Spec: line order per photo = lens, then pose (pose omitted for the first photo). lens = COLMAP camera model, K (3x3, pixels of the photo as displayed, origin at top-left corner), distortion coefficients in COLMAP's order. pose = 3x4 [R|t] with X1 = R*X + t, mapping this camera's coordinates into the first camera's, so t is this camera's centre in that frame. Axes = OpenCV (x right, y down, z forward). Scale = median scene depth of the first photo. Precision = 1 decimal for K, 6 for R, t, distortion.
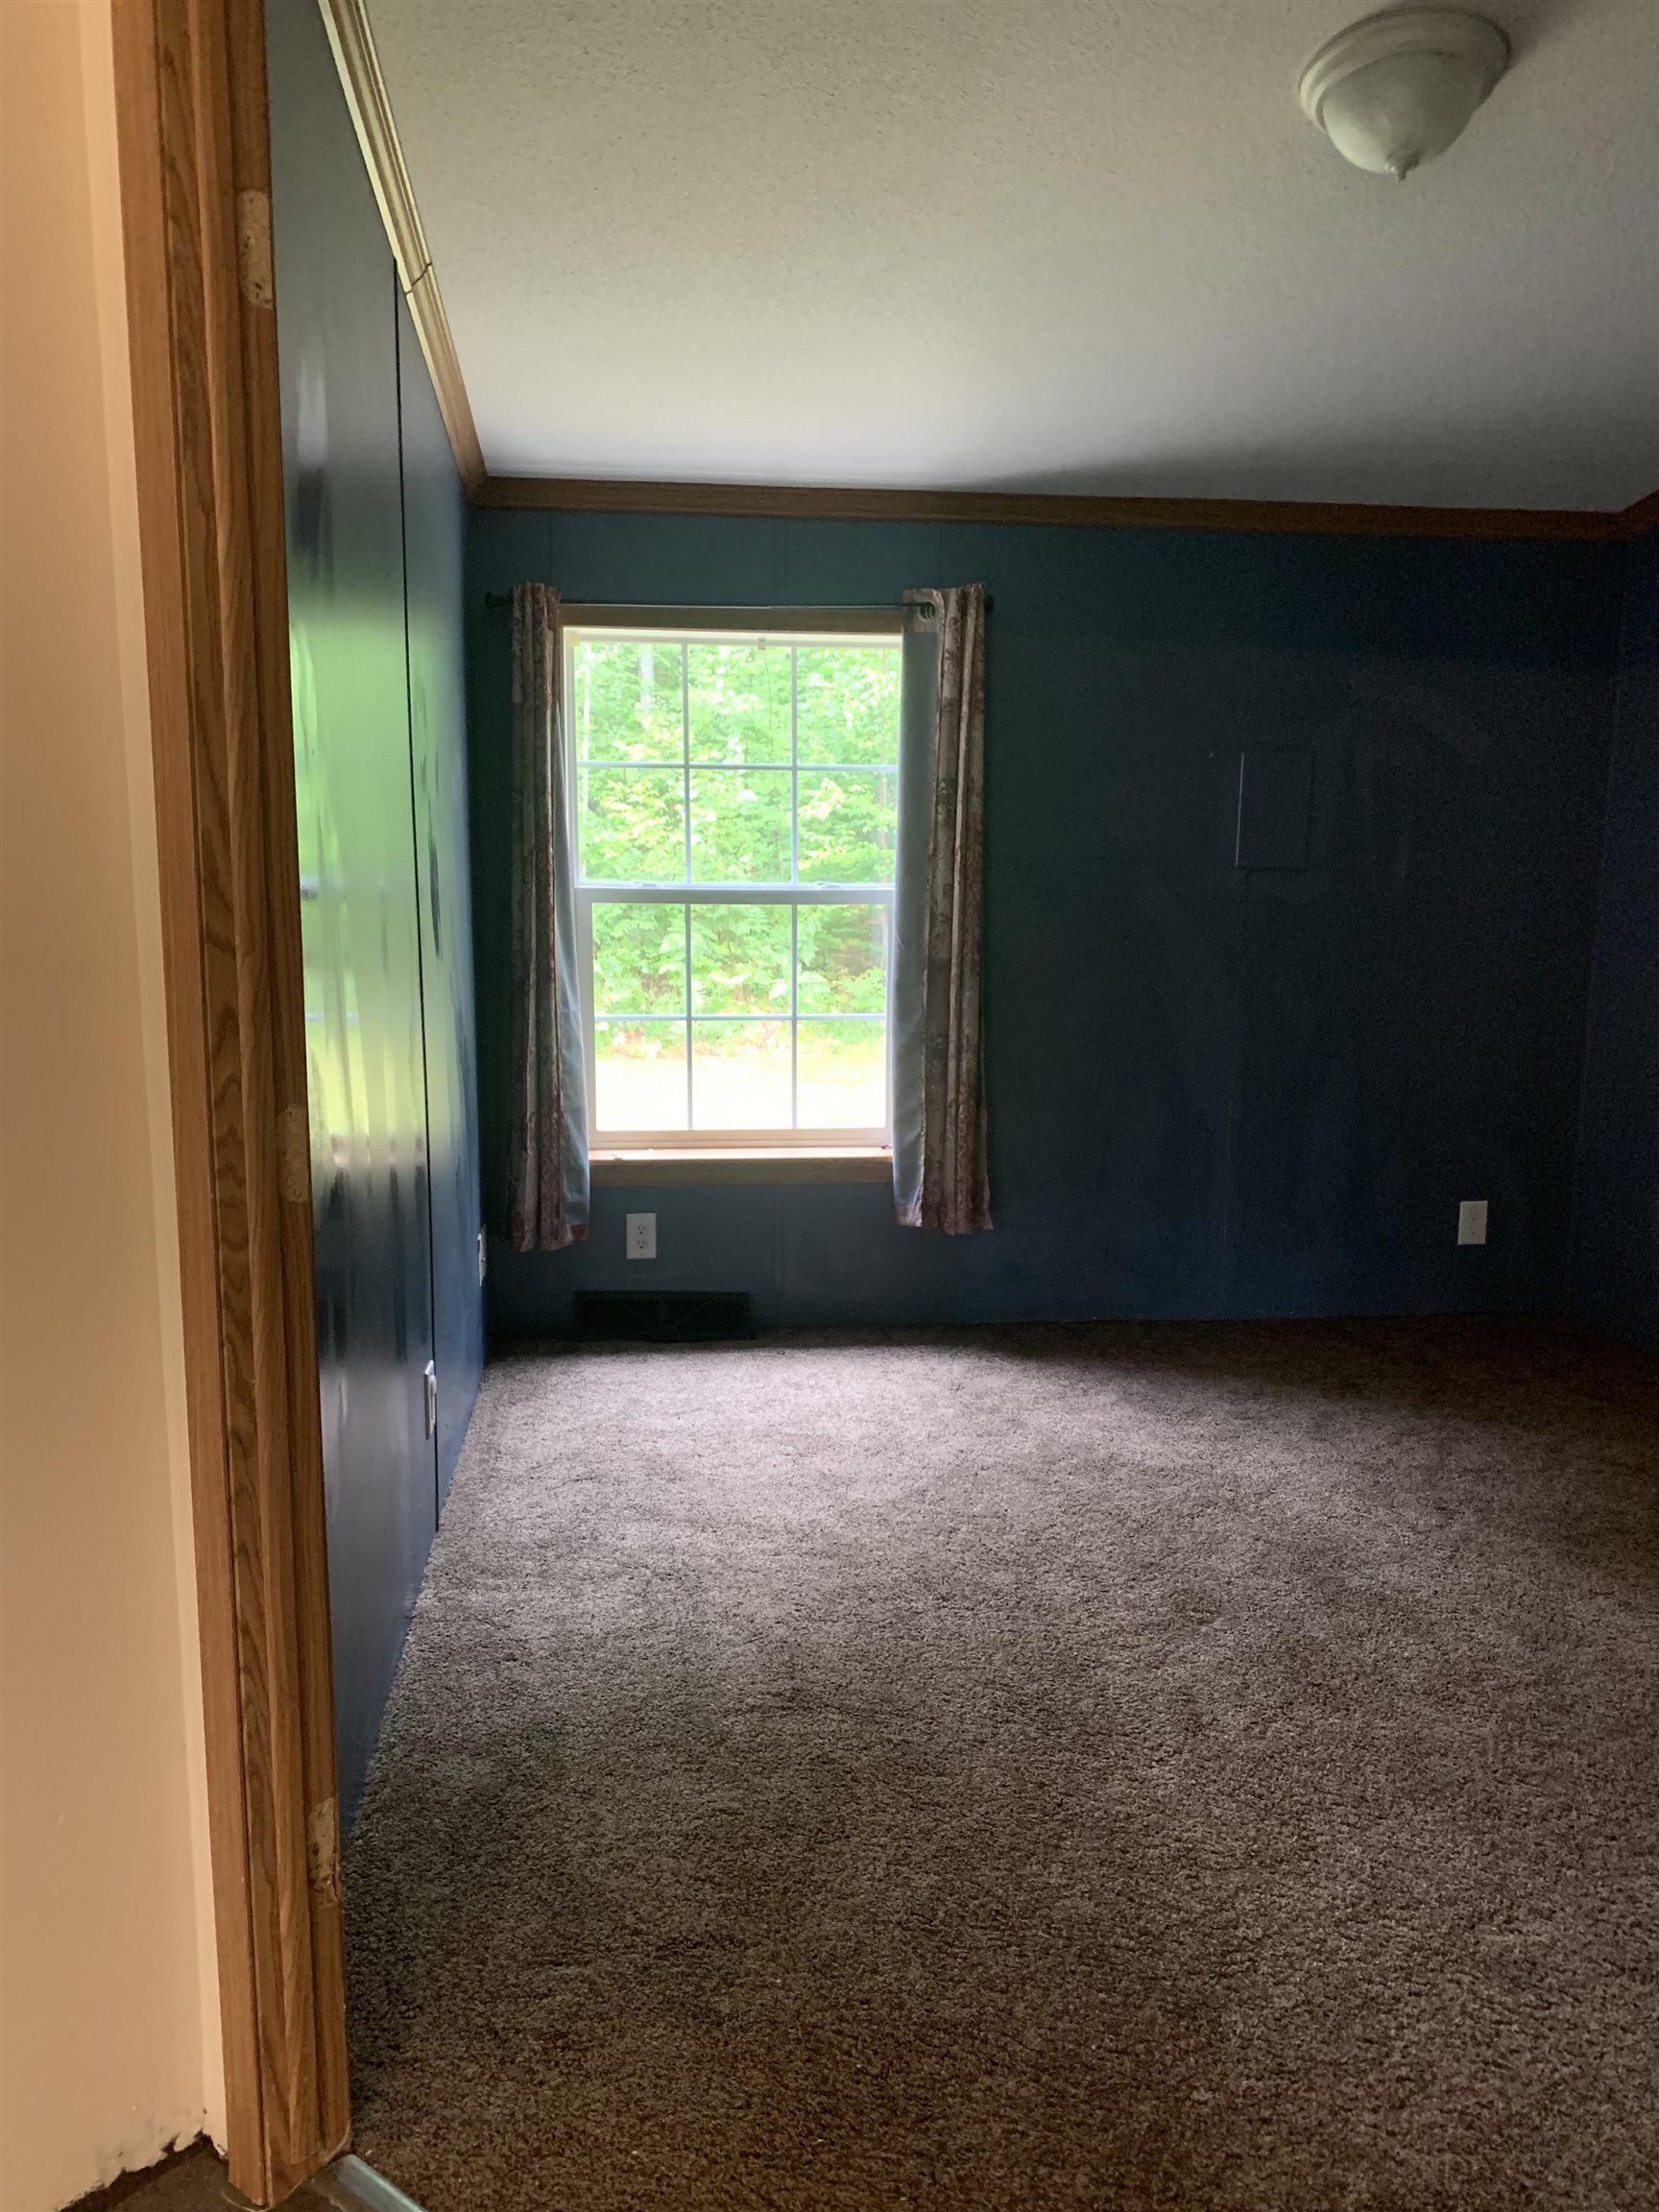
lens RADIAL K [[1651.1, 0, 829.4], [0, 1651.1, 1178.3], [0, 0, 1]] dist [-0.004051, -0.001145]
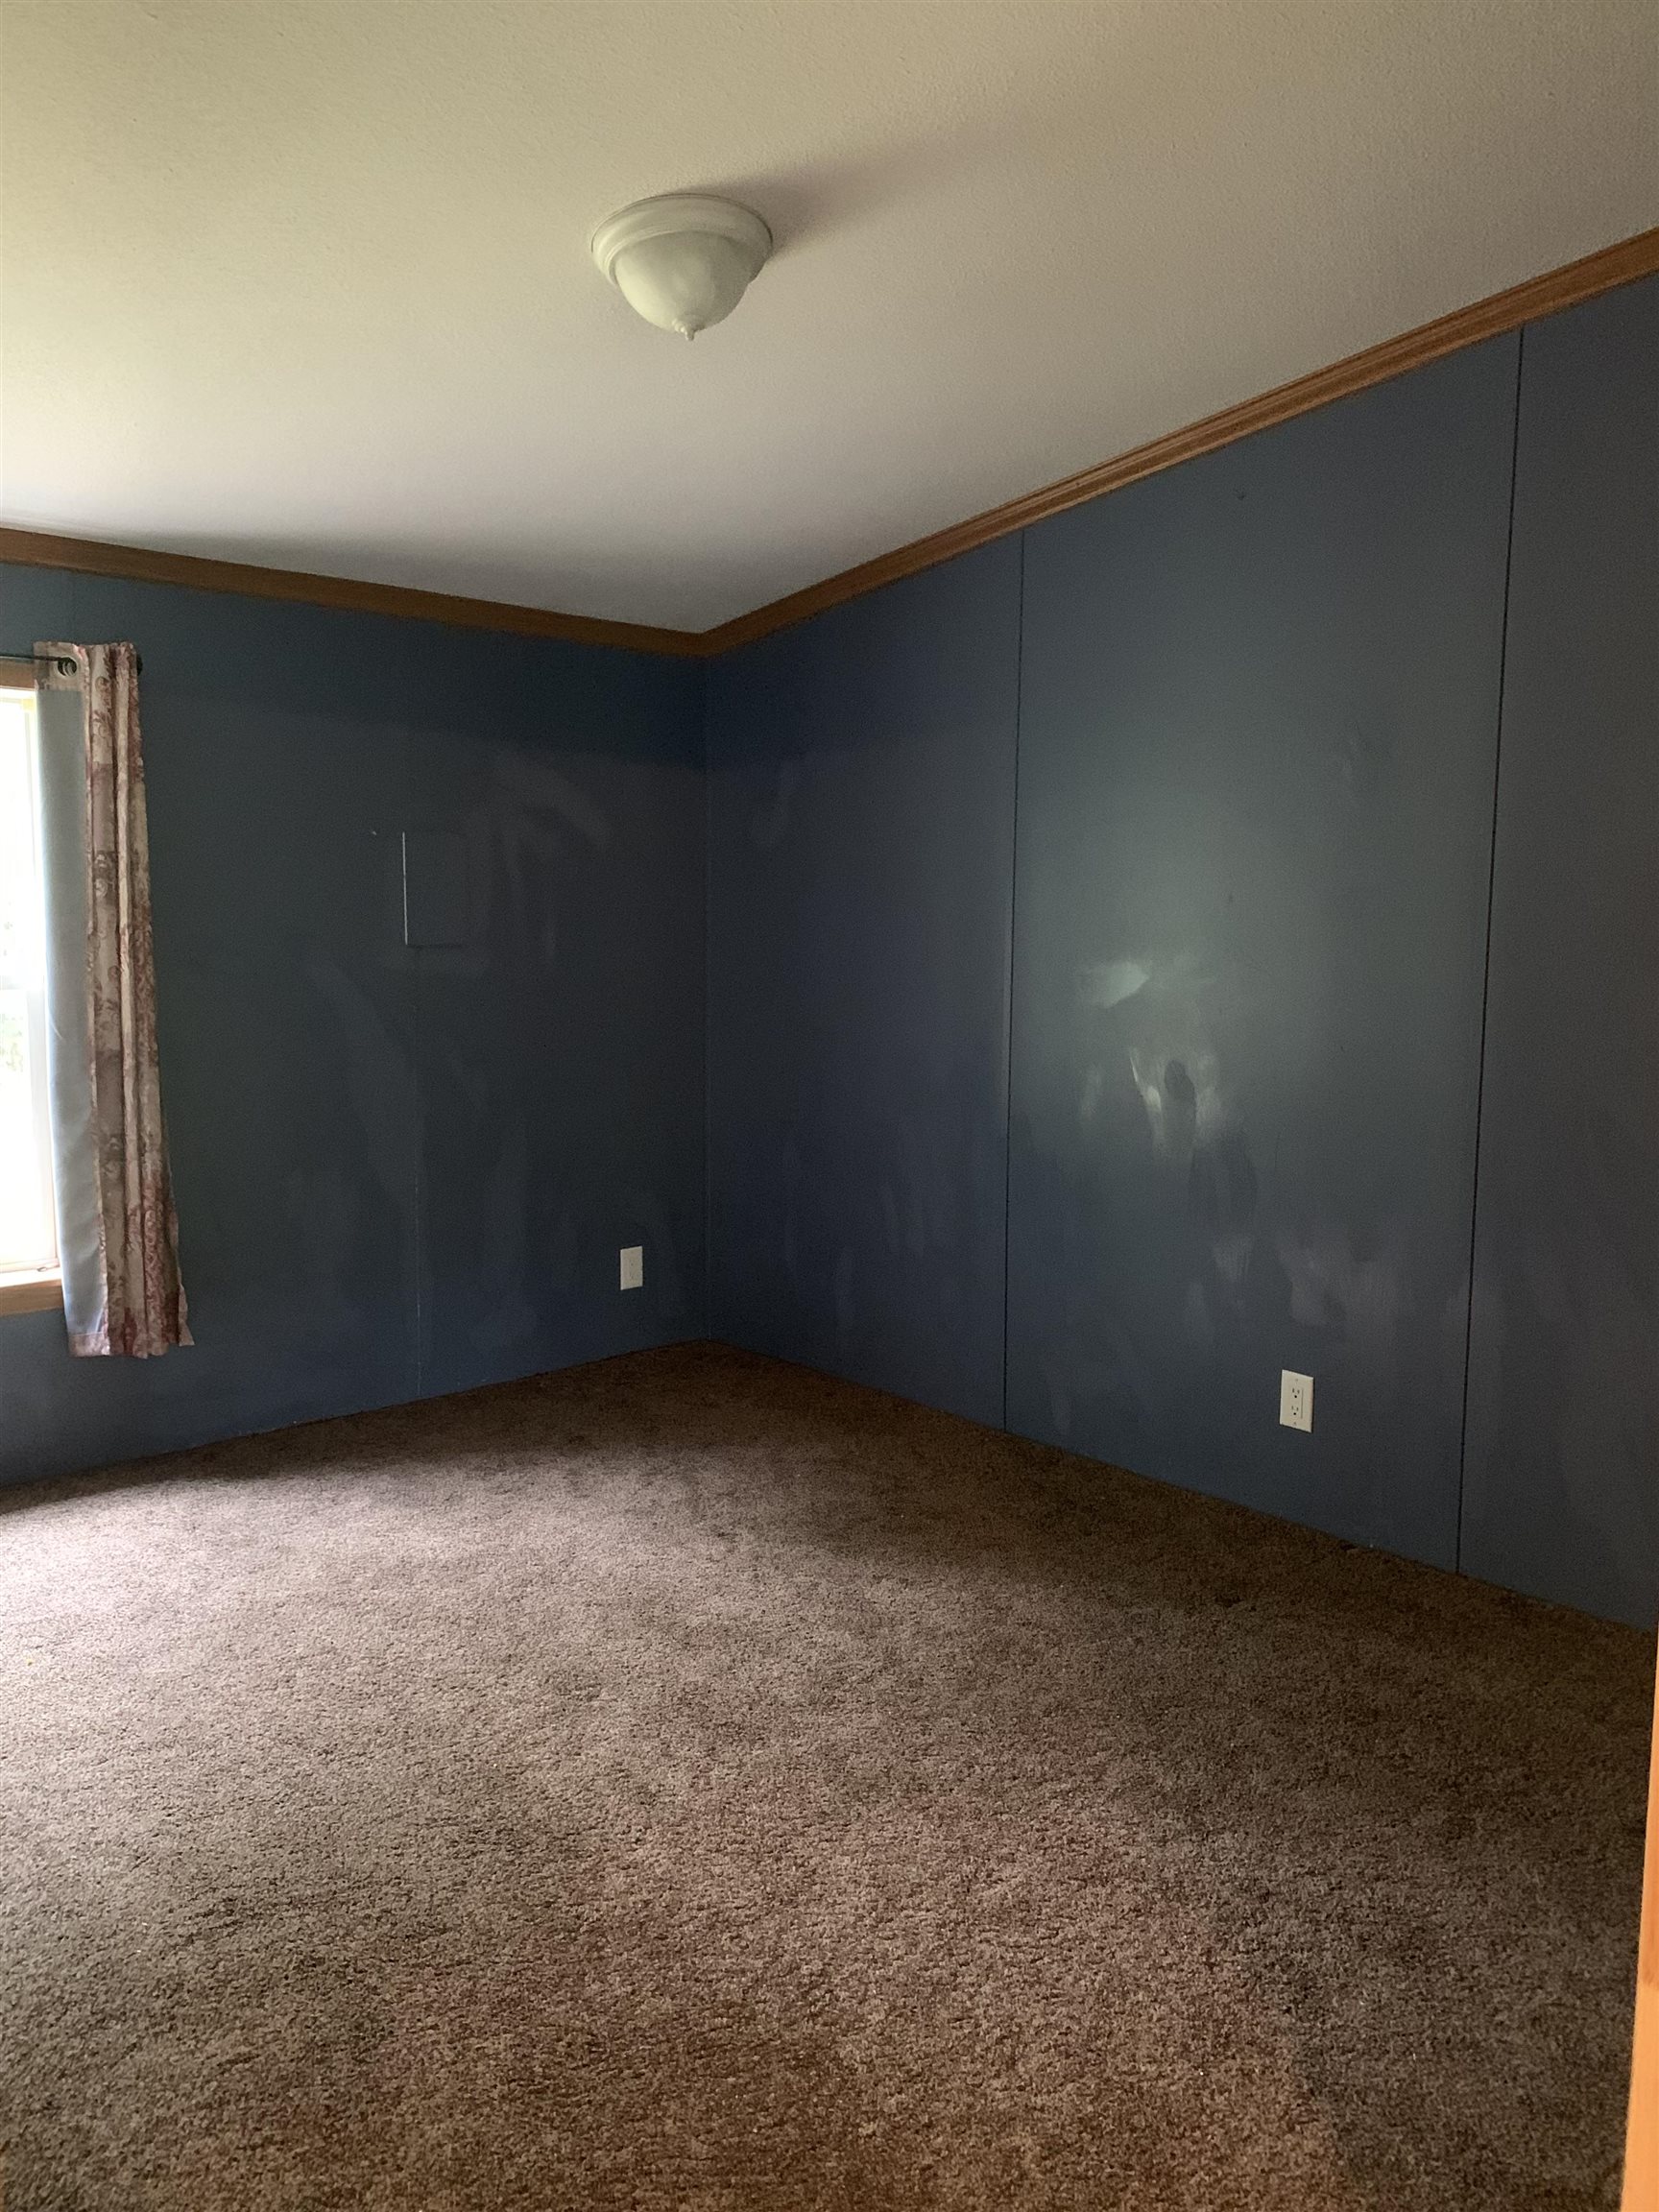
lens RADIAL K [[1691.3, 0, 846.0], [0, 1691.3, 1118.3], [0, 0, 1]] dist [0.004079, -0.008522]
pose [[0.815064, -0.082336, 0.573491, -0.190259], [0.126053, 0.991340, -0.036823, -0.018037], [-0.565493, 0.102303, 0.818384, 0.044045]]
